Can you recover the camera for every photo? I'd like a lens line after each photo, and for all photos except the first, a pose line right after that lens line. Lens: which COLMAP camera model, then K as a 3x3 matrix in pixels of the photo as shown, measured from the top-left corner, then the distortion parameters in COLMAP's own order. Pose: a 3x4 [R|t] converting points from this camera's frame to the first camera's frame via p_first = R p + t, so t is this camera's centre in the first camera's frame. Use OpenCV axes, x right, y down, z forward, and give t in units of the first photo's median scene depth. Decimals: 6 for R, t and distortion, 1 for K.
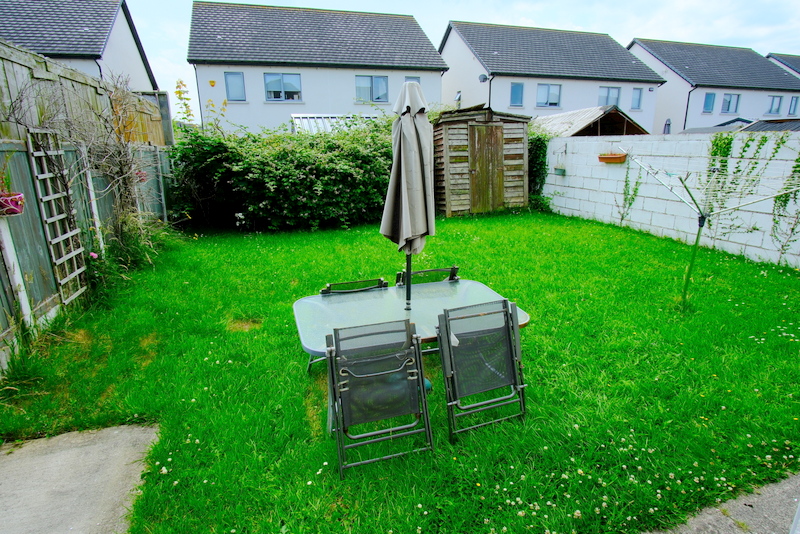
lens RADIAL K [[422.8, 0, 400.2], [0, 422.8, 265.6], [0, 0, 1]] dist [-0.024640, 0.002114]
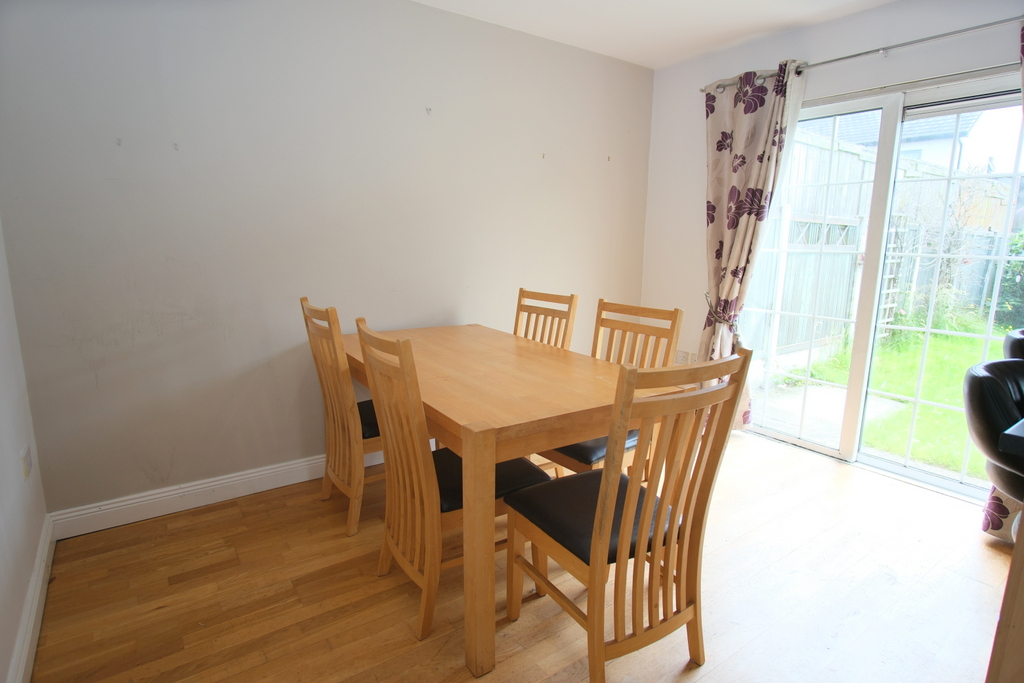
lens RADIAL K [[541.2, 0, 513.1], [0, 541.2, 343.4], [0, 0, 1]] dist [-0.024640, 0.002114]
pose [[0.305681, 0.195559, -0.931835, 0.442018], [-0.275643, 0.954947, 0.109987, 0.221332], [0.911362, 0.223232, 0.345813, -0.627100]]
